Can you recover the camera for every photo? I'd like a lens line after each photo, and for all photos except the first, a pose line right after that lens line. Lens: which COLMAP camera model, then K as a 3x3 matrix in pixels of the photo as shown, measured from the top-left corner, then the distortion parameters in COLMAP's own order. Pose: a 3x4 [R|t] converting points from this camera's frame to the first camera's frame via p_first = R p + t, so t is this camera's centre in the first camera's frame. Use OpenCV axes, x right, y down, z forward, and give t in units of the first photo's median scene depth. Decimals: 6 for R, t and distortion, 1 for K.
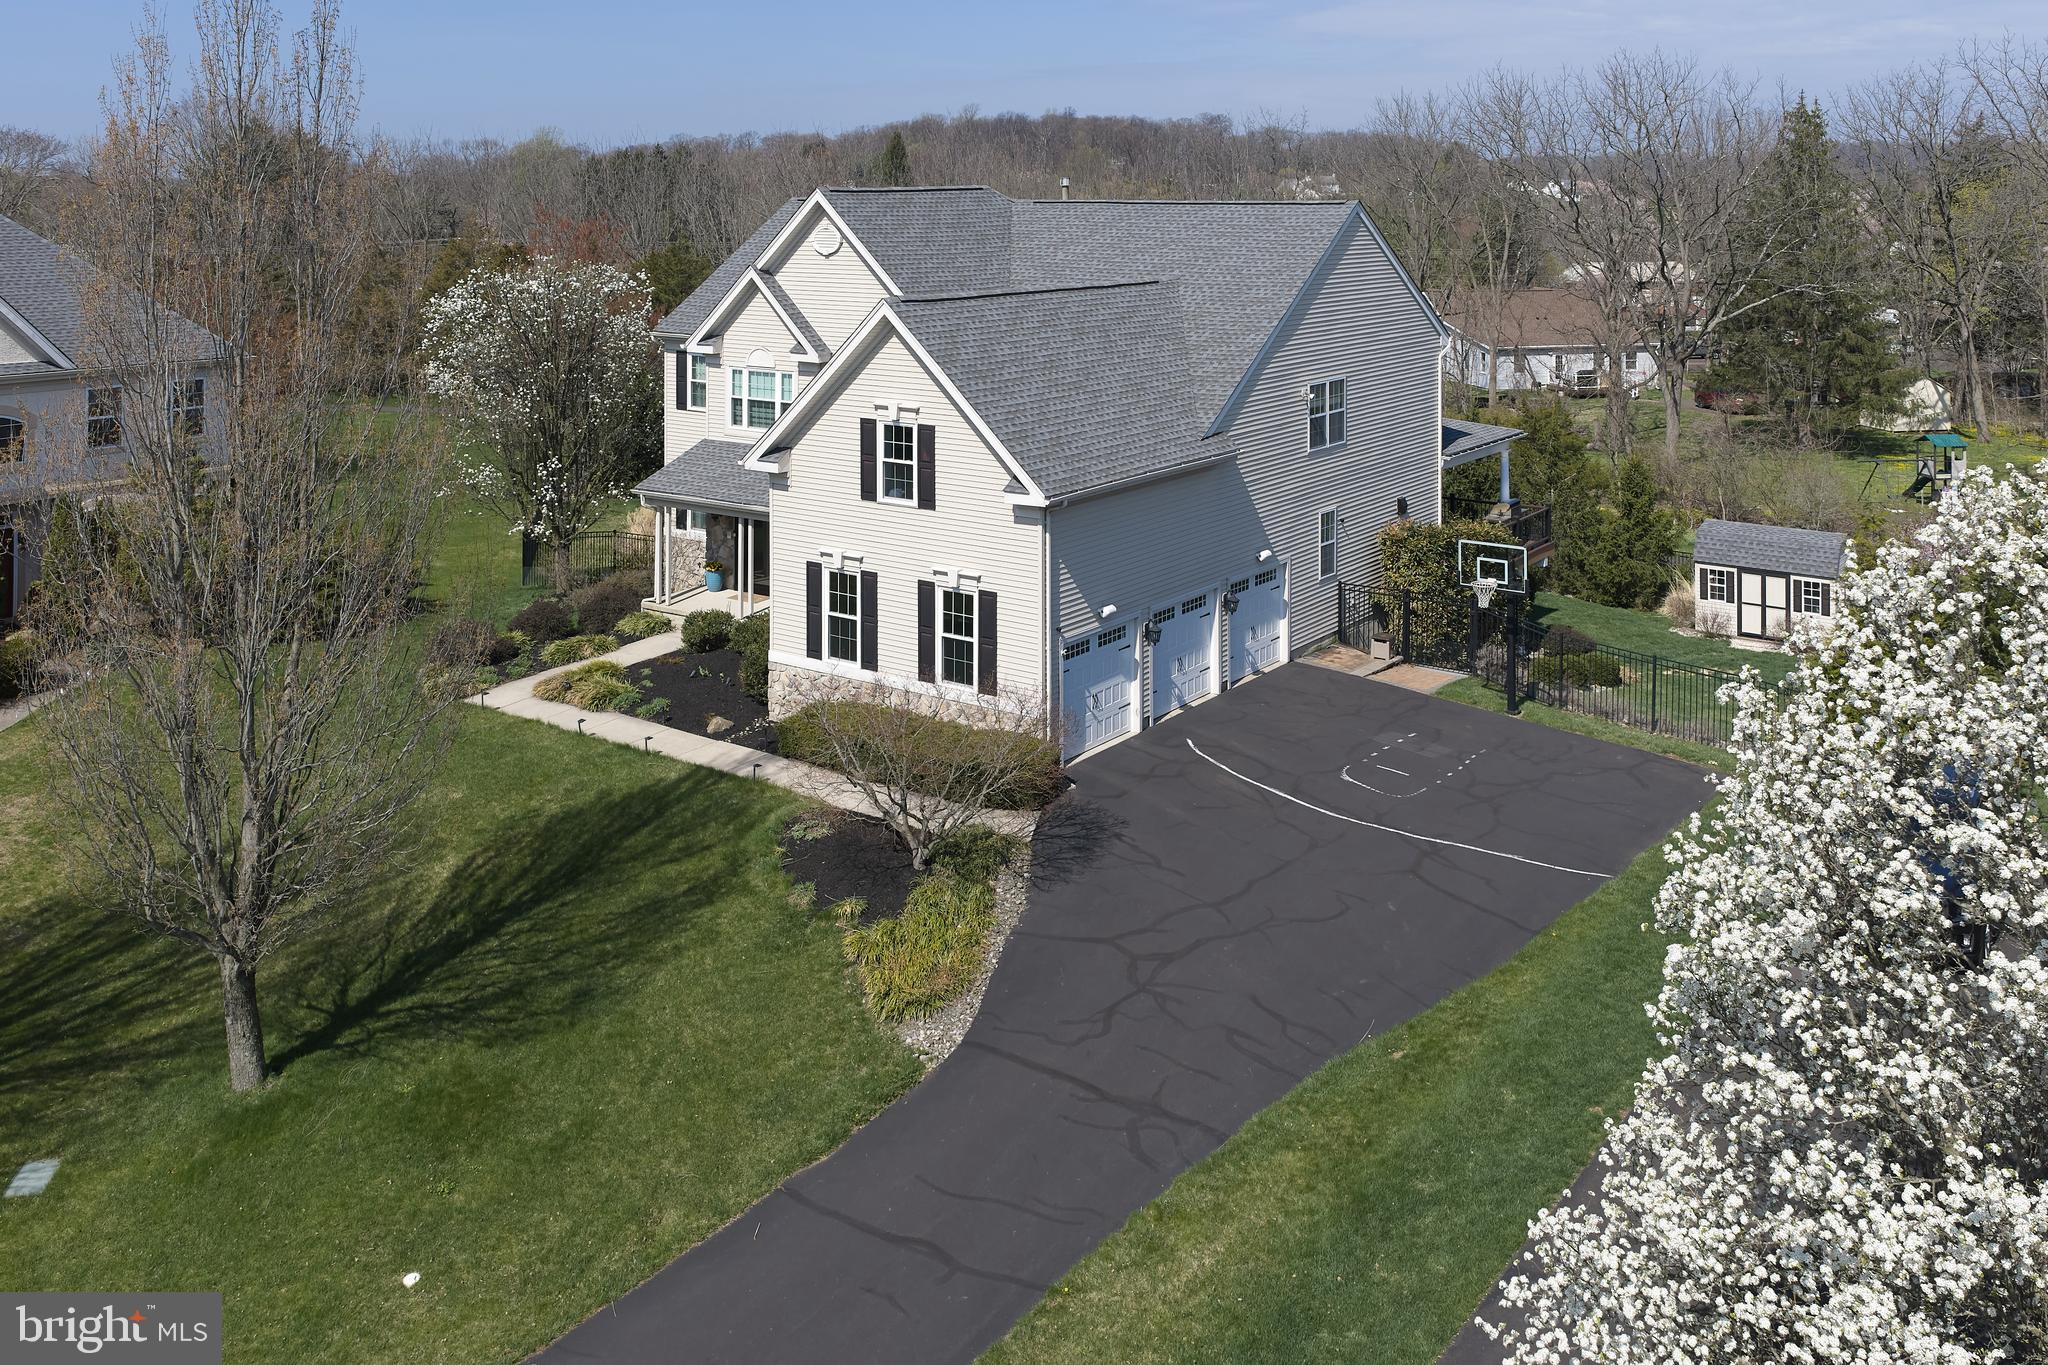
lens RADIAL K [[1687.8, 0, 1018.8], [0, 1687.8, 698.9], [0, 0, 1]] dist [0.010527, -0.009106]
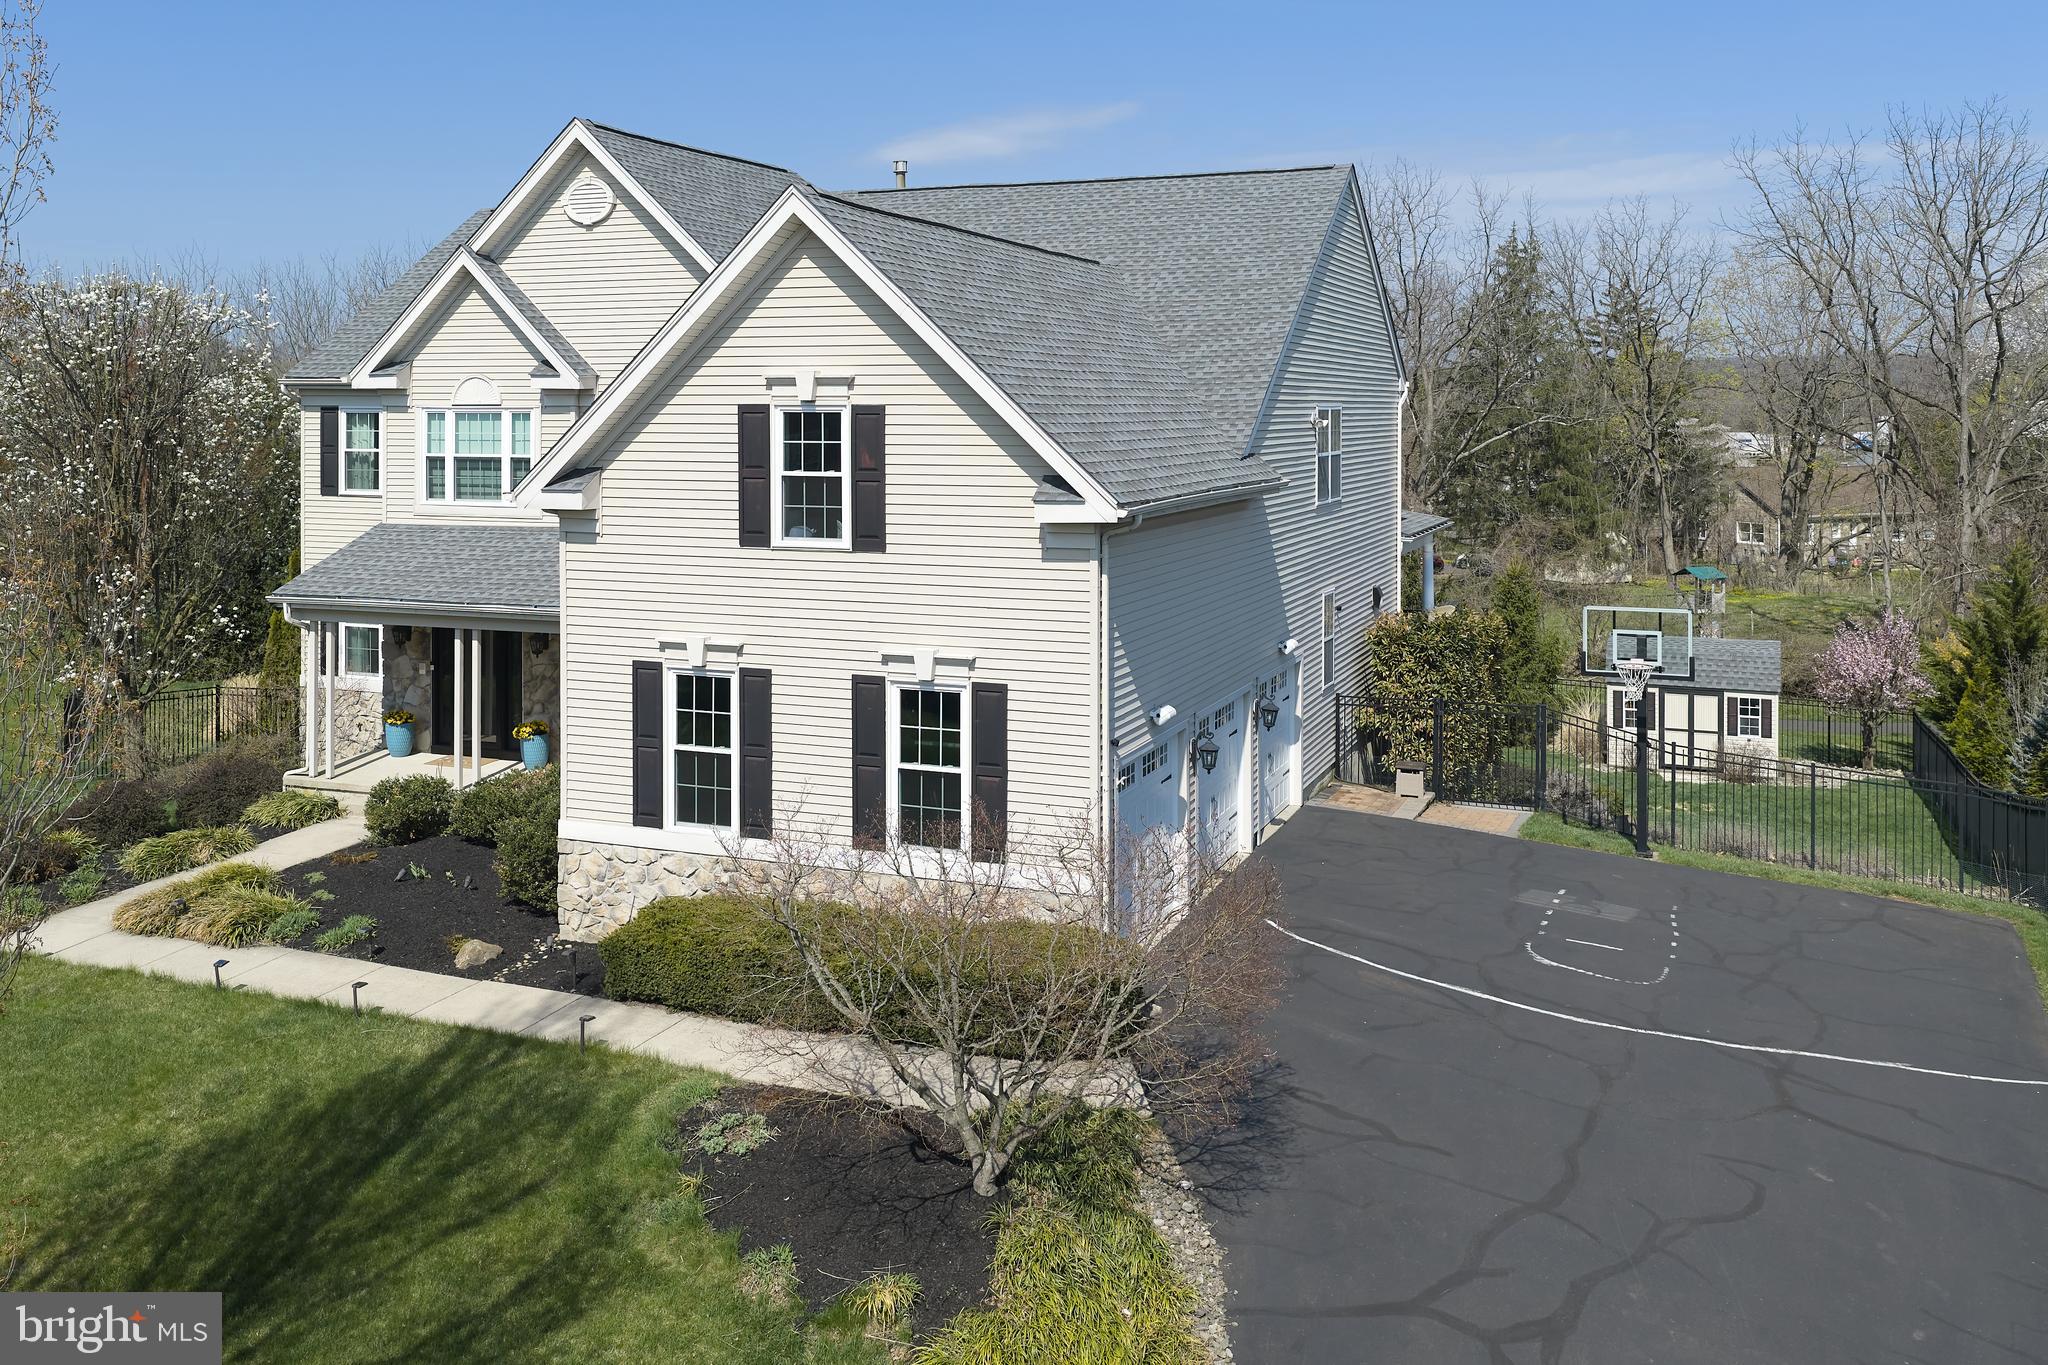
lens RADIAL K [[1736.0, 0, 1030.2], [0, 1736.0, 726.8], [0, 0, 1]] dist [-0.000338, -0.006628]
pose [[0.969741, -0.042035, 0.240491, -0.139273], [0.067755, 0.992708, -0.099698, 0.010911], [-0.234547, 0.112976, 0.965518, 0.391595]]
